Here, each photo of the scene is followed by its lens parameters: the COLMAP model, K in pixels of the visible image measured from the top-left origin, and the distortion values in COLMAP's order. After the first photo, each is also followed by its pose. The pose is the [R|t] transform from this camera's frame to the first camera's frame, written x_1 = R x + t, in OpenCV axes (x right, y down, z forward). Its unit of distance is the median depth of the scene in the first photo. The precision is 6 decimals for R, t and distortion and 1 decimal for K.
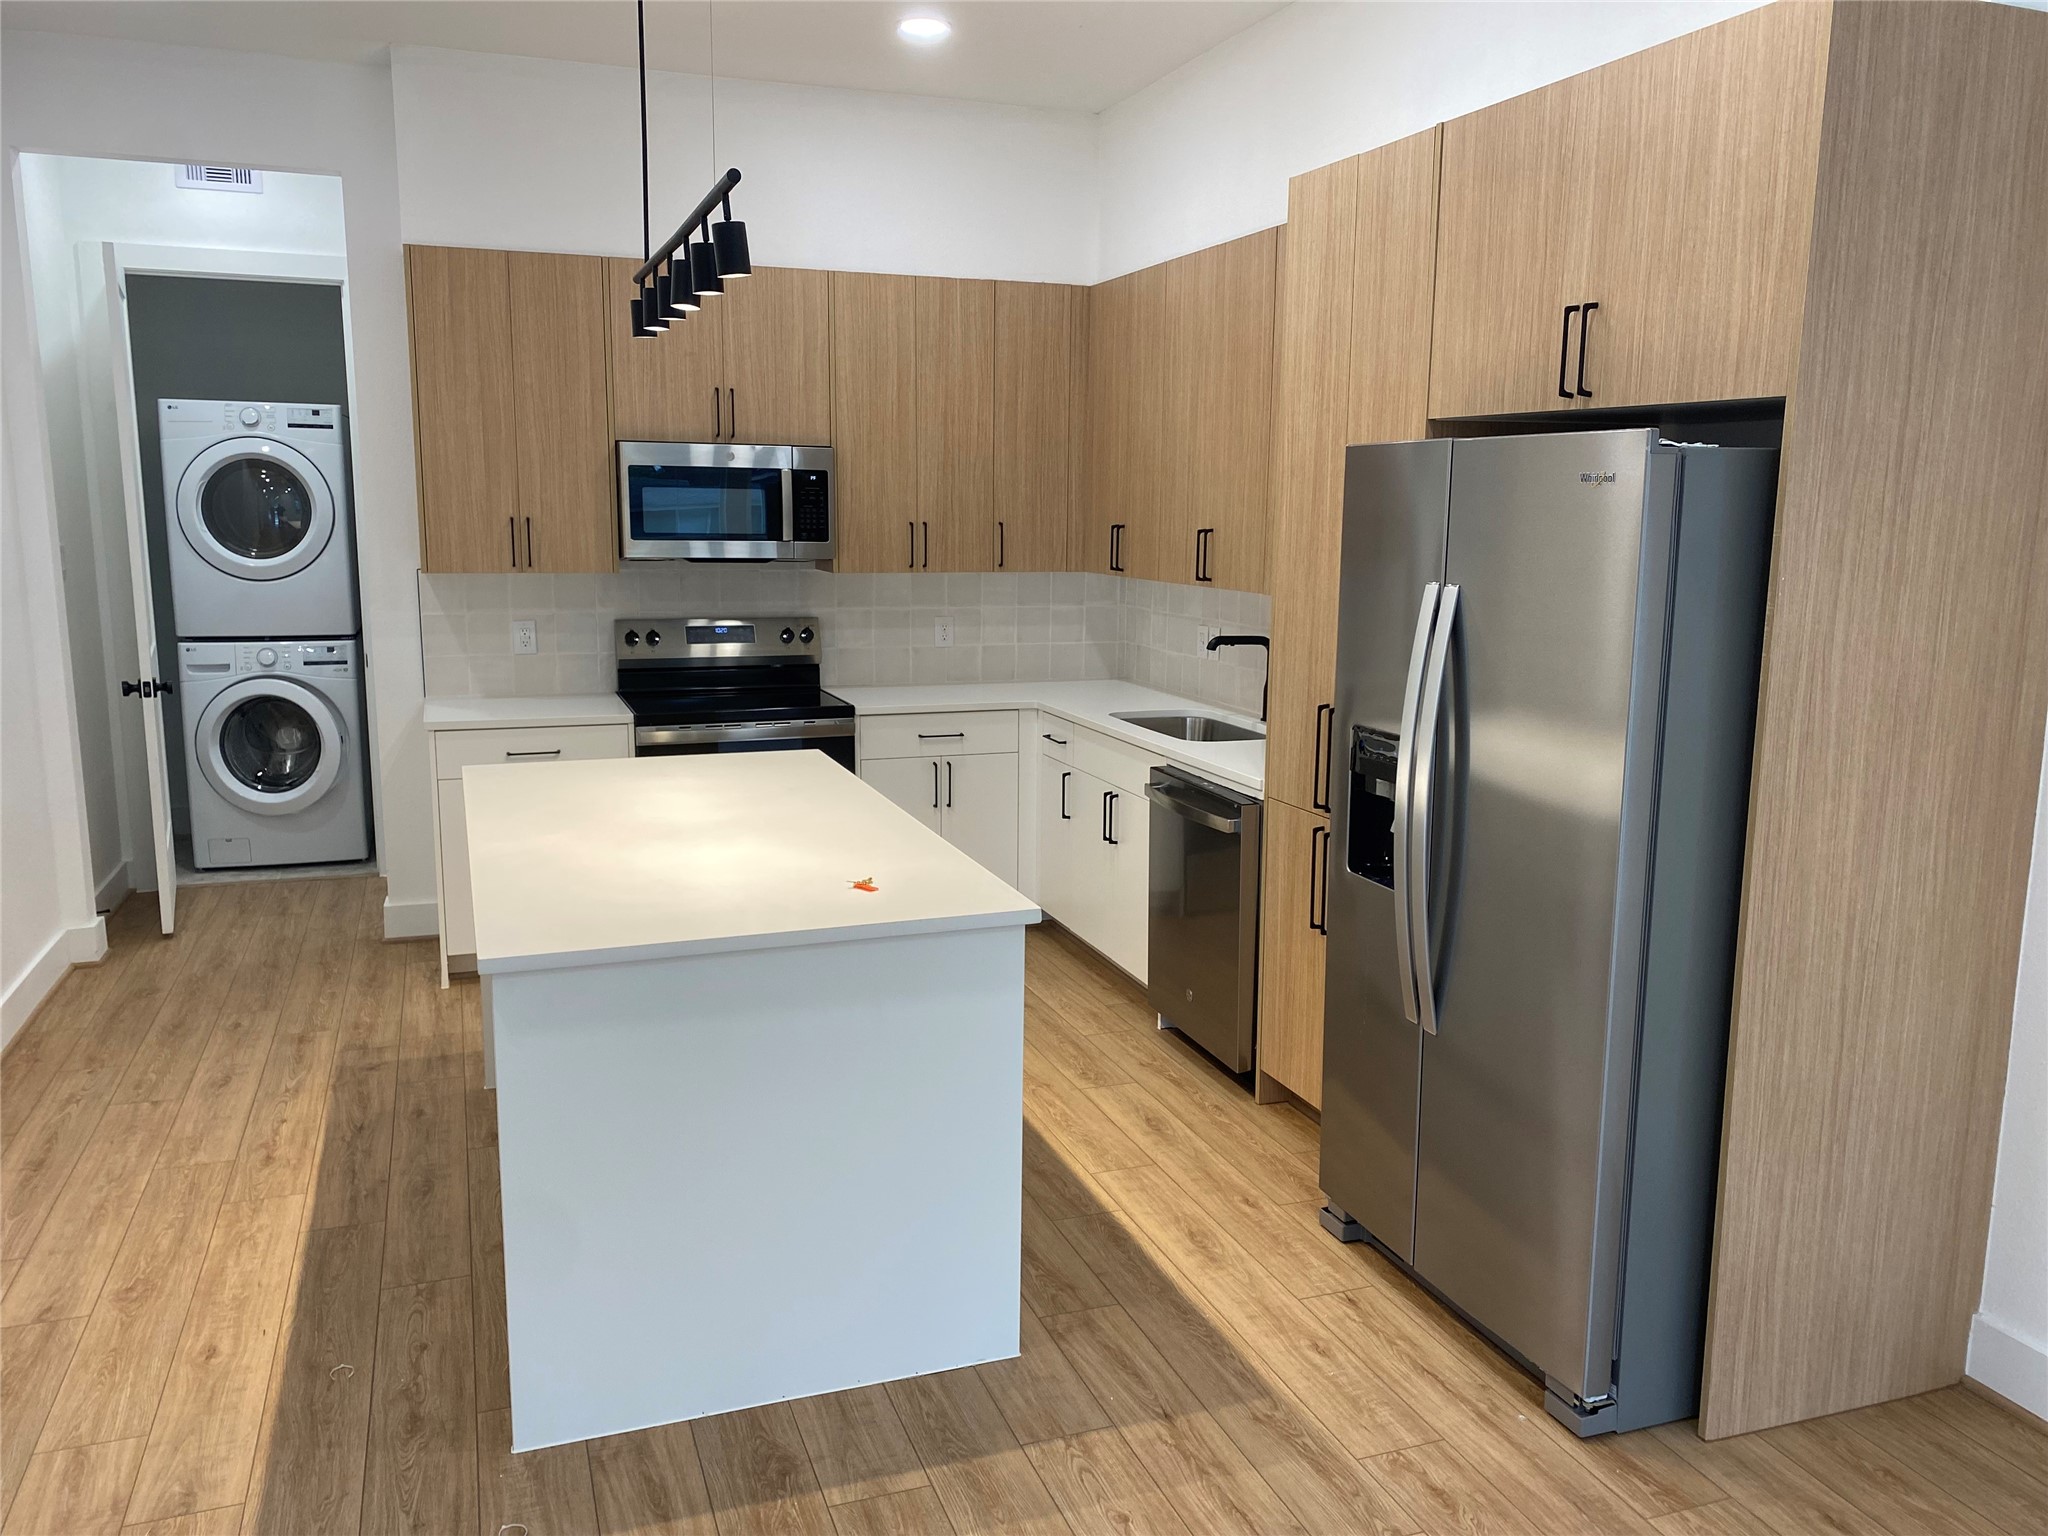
lens RADIAL K [[1582.7, 0, 1029.6], [0, 1582.7, 792.6], [0, 0, 1]] dist [0.114464, -0.220112]
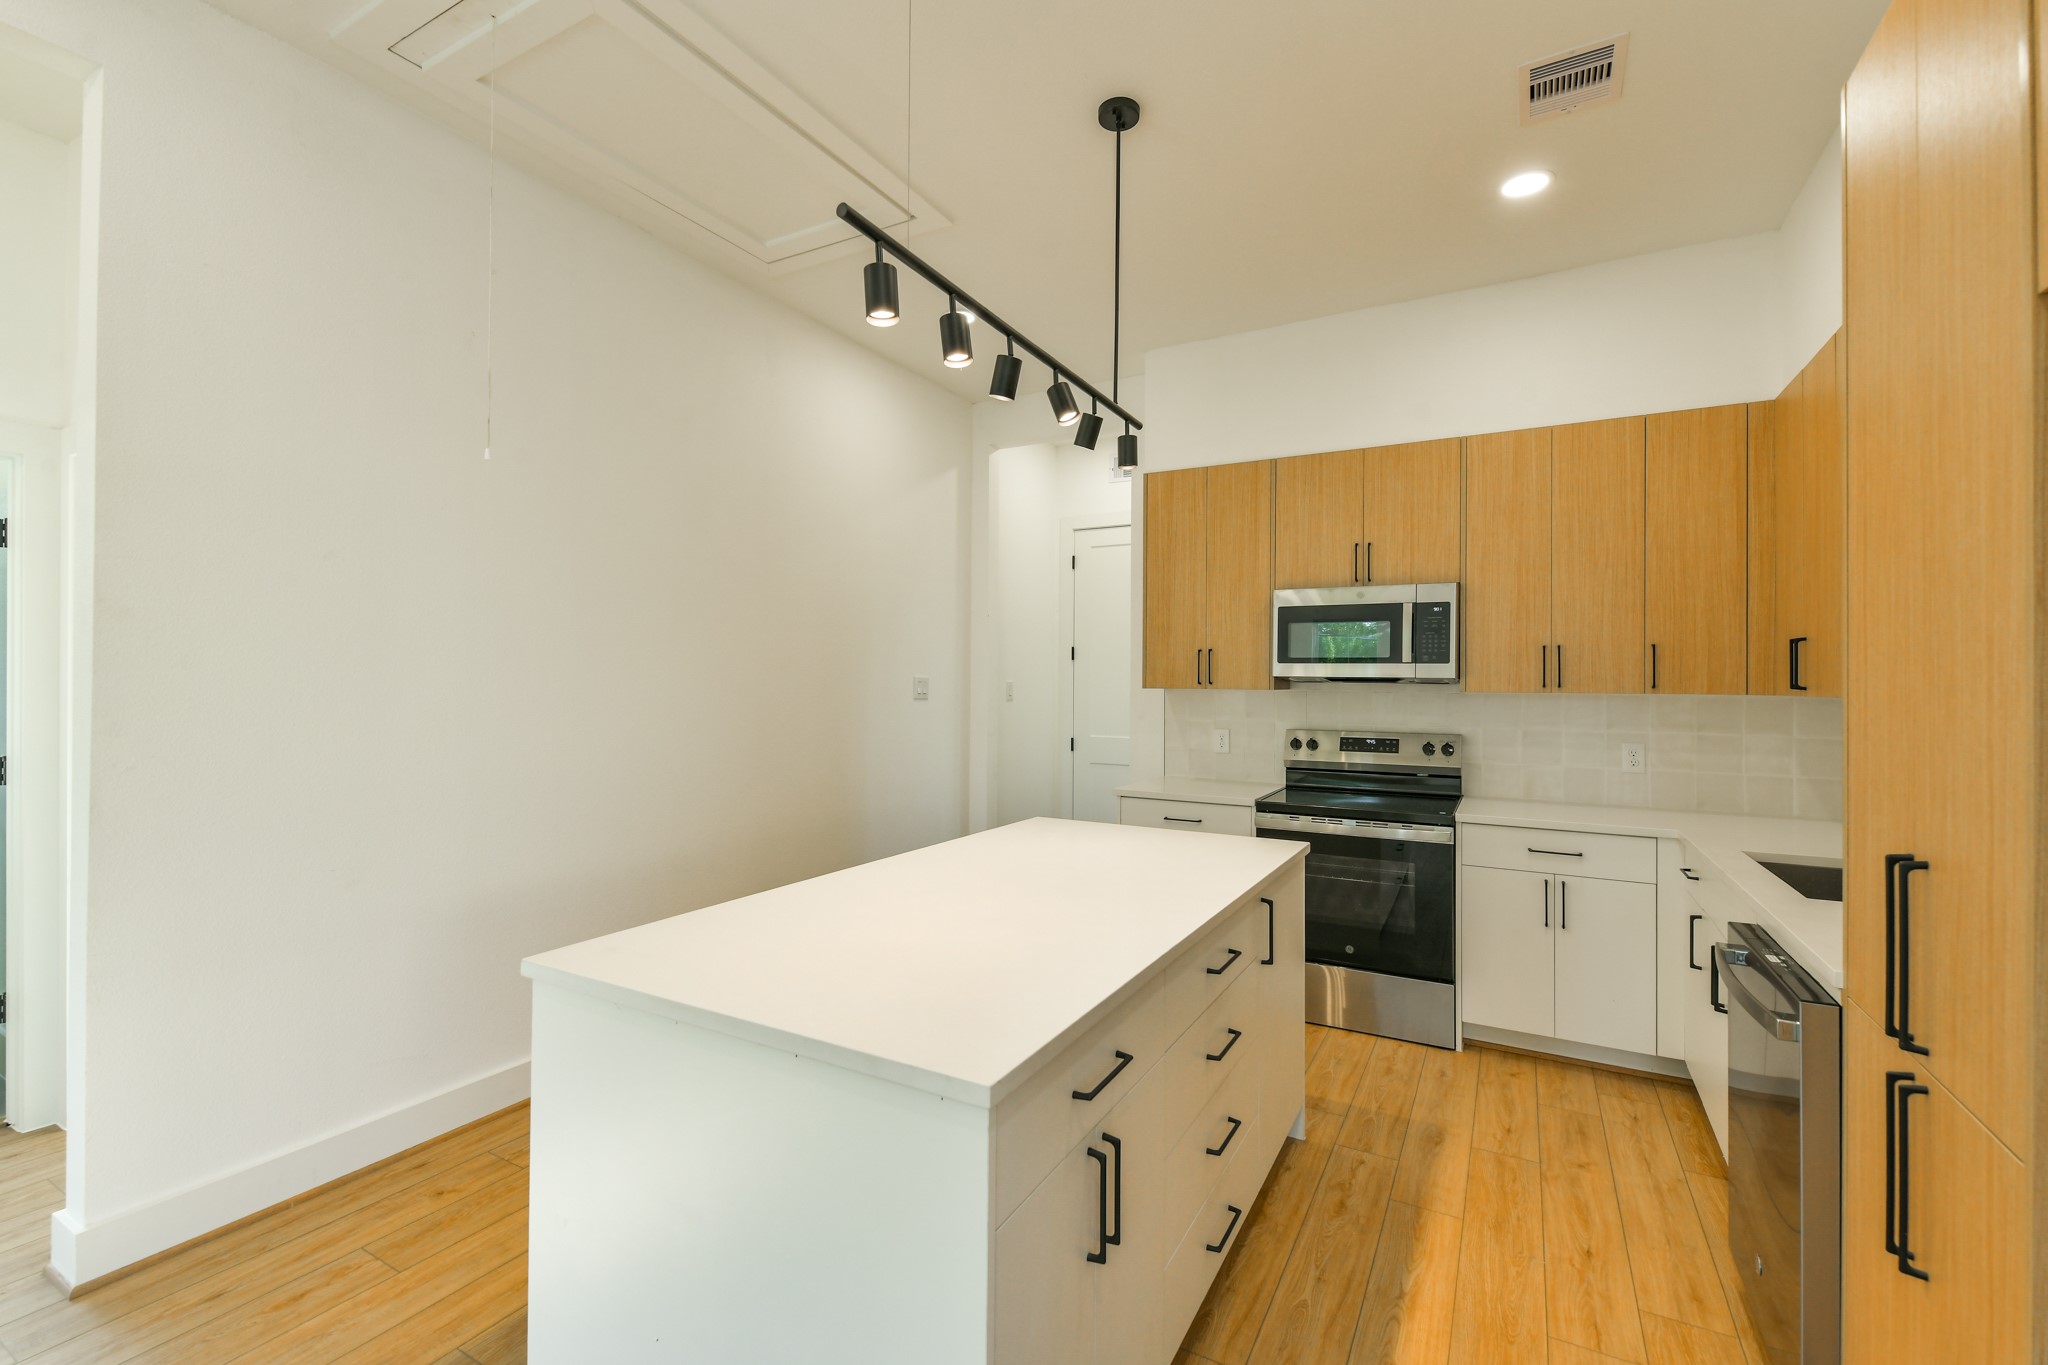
lens RADIAL K [[880.7, 0, 1022.3], [0, 880.7, 674.0], [0, 0, 1]] dist [0.001911, -0.000017]
pose [[0.651060, -0.012558, -0.758922, 0.155646], [-0.137205, 0.981445, -0.133945, -0.026598], [0.746522, 0.191334, 0.637257, 0.394211]]
